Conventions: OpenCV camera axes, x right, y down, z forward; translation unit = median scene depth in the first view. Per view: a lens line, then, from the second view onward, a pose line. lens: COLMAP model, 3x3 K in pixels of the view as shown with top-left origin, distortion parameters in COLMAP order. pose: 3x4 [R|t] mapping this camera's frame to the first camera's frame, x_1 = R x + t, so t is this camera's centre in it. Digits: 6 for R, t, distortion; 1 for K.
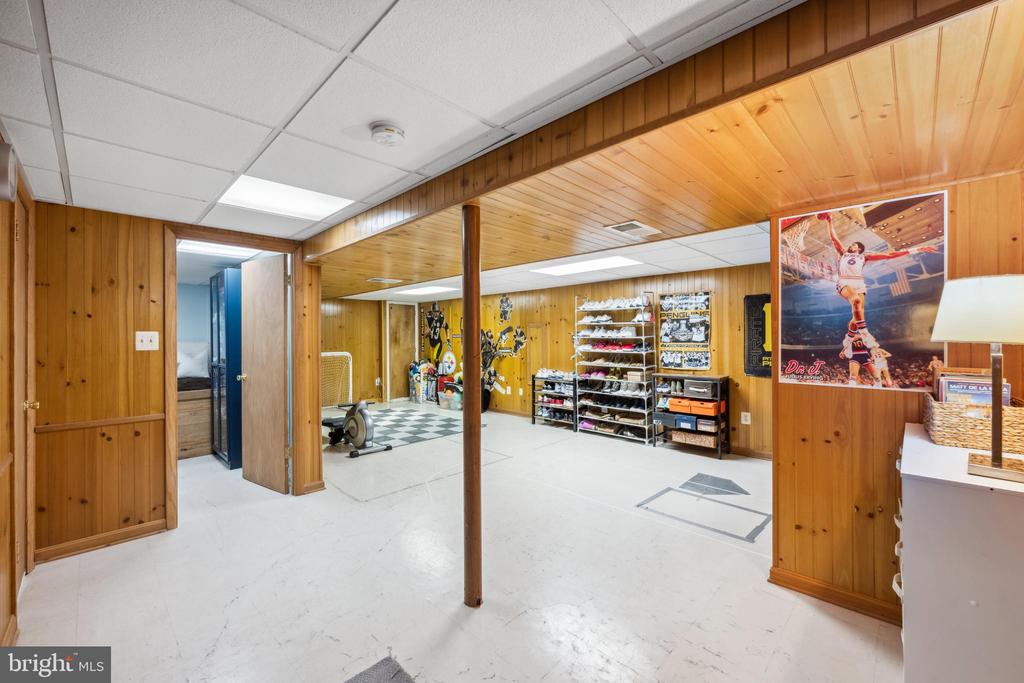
lens RADIAL K [[408.3, 0, 513.2], [0, 408.3, 339.6], [0, 0, 1]] dist [0.001059, 0.000139]
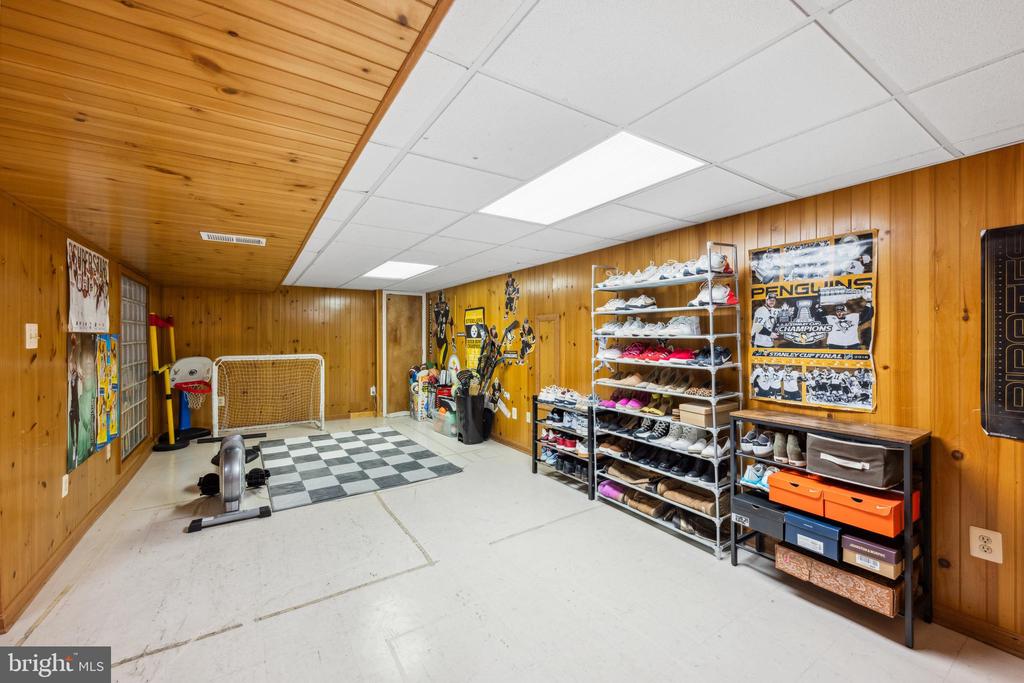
lens RADIAL K [[408.3, 0, 510.7], [0, 408.3, 339.8], [0, 0, 1]] dist [0.001059, 0.000139]
pose [[0.975805, 0.005560, -0.218571, 0.173021], [-0.005109, 0.999983, 0.002628, -0.001533], [0.218582, -0.001448, 0.975817, 0.426596]]
